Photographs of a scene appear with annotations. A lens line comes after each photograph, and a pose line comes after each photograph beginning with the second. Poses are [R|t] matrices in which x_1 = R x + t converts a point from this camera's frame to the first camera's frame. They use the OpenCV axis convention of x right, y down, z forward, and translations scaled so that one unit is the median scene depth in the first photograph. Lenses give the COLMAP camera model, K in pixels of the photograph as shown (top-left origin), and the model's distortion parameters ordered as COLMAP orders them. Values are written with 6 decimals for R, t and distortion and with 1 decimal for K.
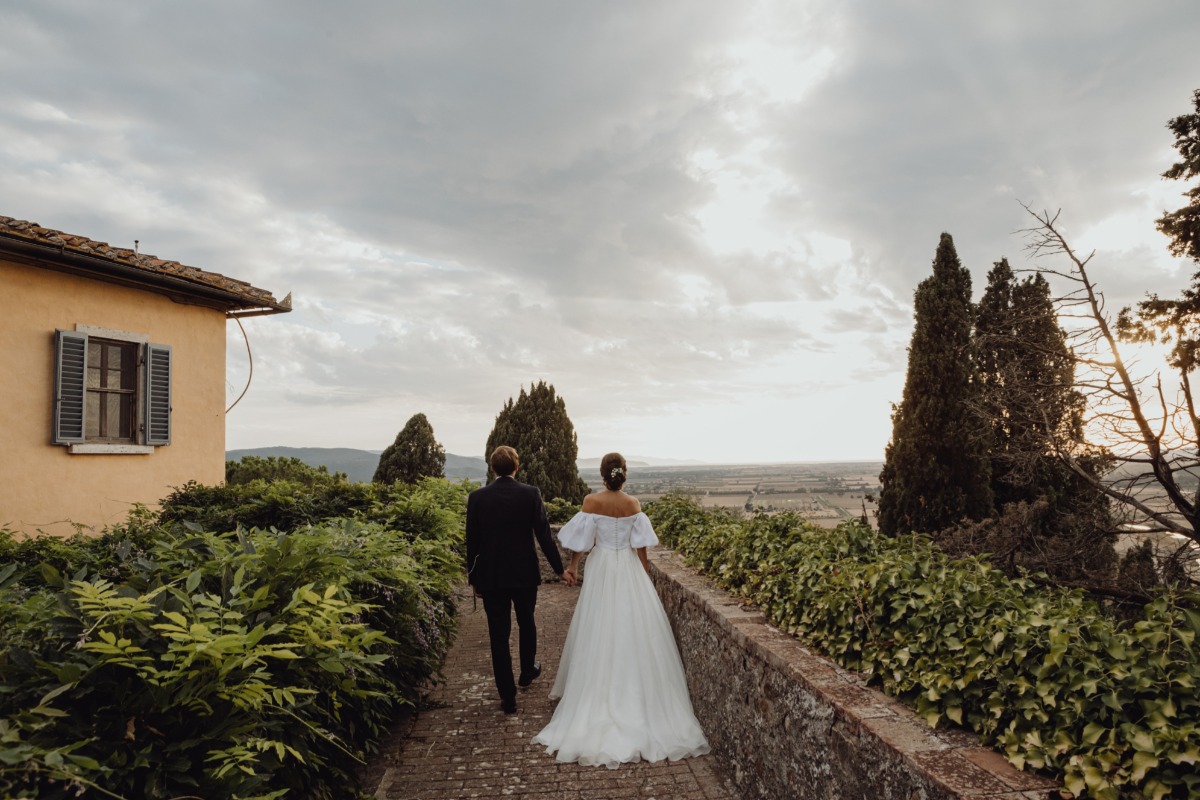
lens RADIAL K [[901.8, 0, 600.0], [0, 901.8, 400.0], [0, 0, 1]] dist [-0.112359, 0.001850]
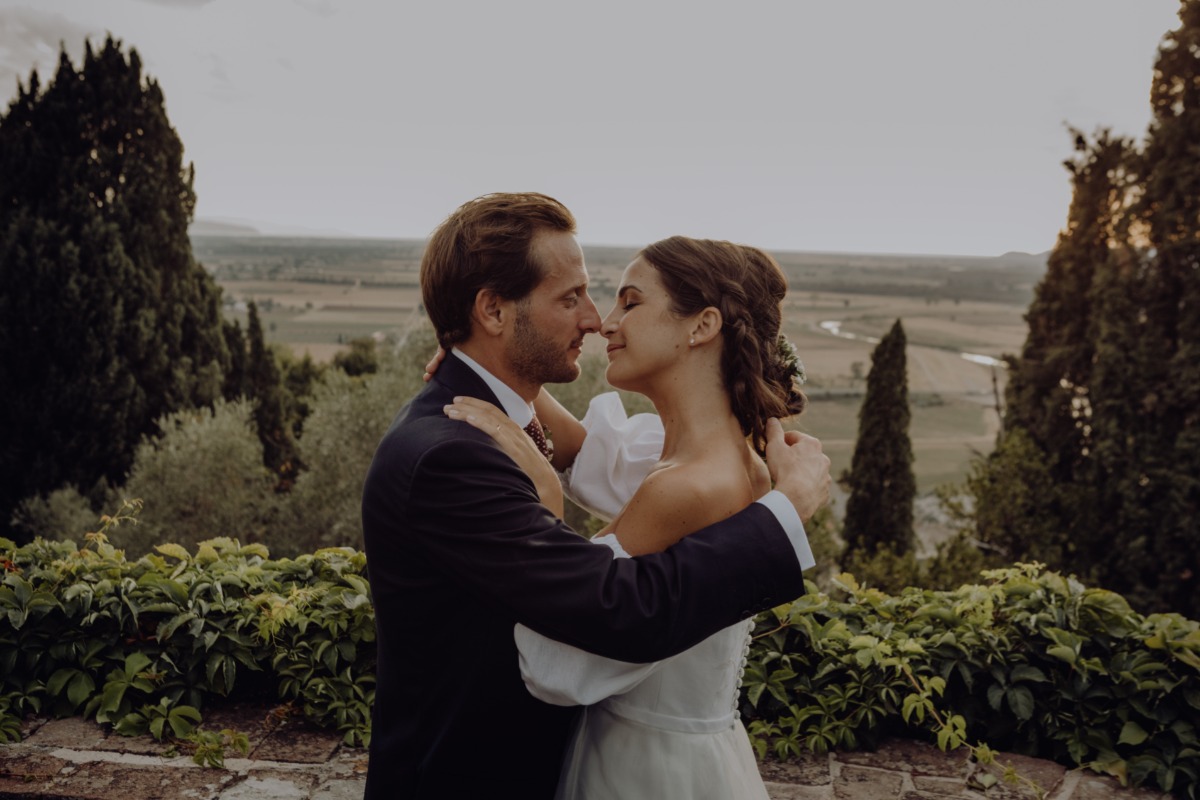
lens RADIAL K [[1265.9, 0, 600.0], [0, 1265.9, 400.0], [0, 0, 1]] dist [-0.011754, -0.022686]
pose [[0.941862, 0.004621, 0.335969, -0.045977], [-0.071284, 0.979892, 0.186362, 0.020321], [-0.328353, -0.199476, 0.923252, 0.322136]]
